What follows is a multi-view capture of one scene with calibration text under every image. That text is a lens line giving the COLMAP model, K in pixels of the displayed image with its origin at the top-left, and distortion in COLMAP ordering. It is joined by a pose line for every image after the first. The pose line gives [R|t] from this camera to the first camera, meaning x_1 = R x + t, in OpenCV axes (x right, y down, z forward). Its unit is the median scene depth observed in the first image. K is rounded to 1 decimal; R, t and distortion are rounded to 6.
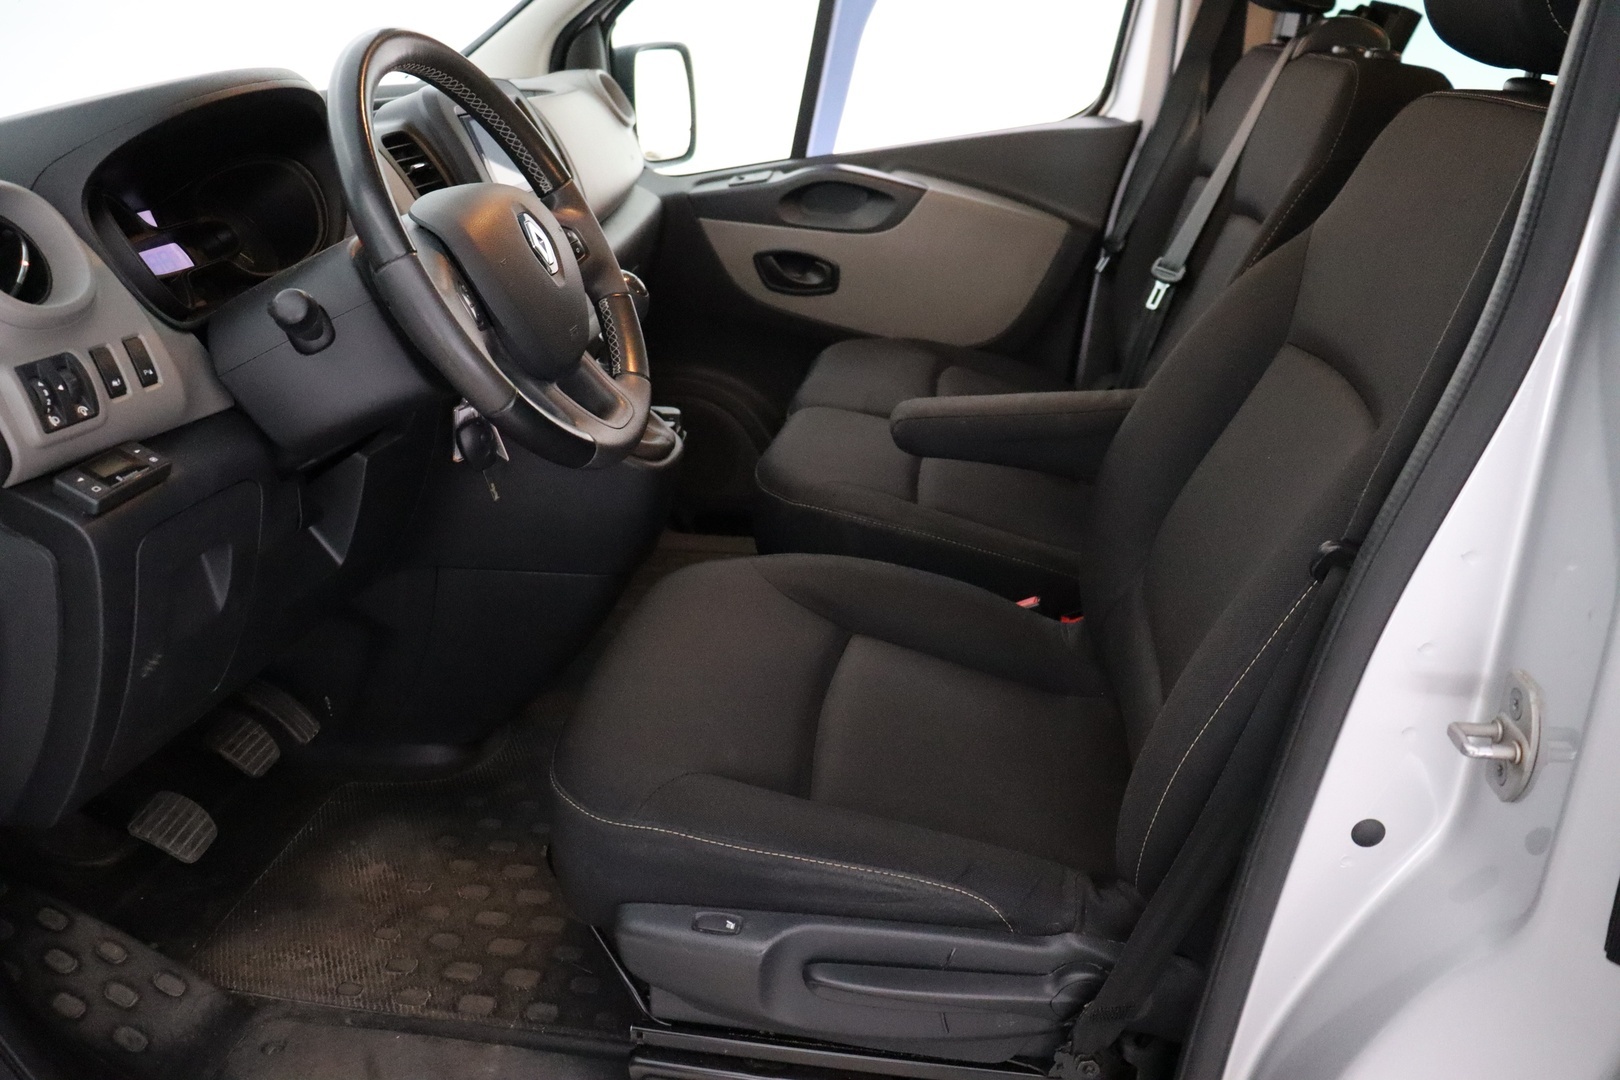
lens RADIAL K [[1345.5, 0, 807.5], [0, 1345.5, 520.4], [0, 0, 1]] dist [-0.127955, 0.154434]
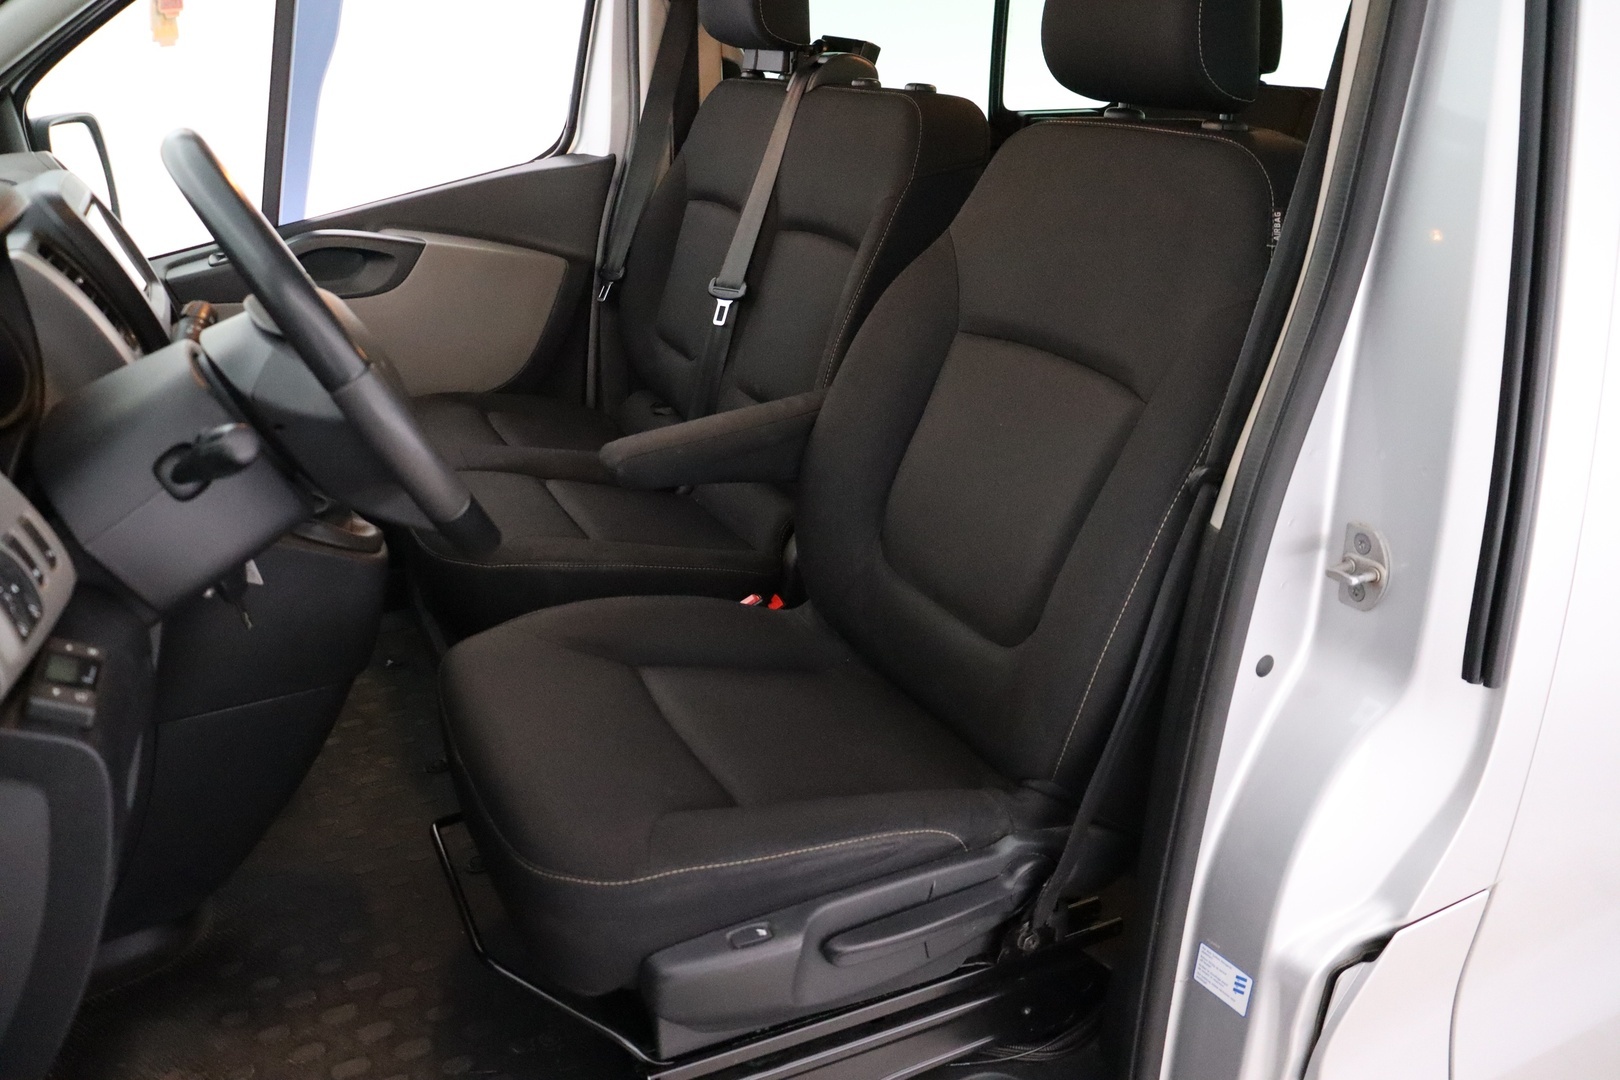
lens RADIAL K [[1334.1, 0, 810.0], [0, 1334.1, 540.0], [0, 0, 1]] dist [-0.057289, 0.005641]
pose [[0.839577, -0.222523, 0.495575, -0.303623], [0.223323, 0.972985, 0.058549, -0.037572], [-0.495215, 0.061517, 0.866590, 0.016932]]
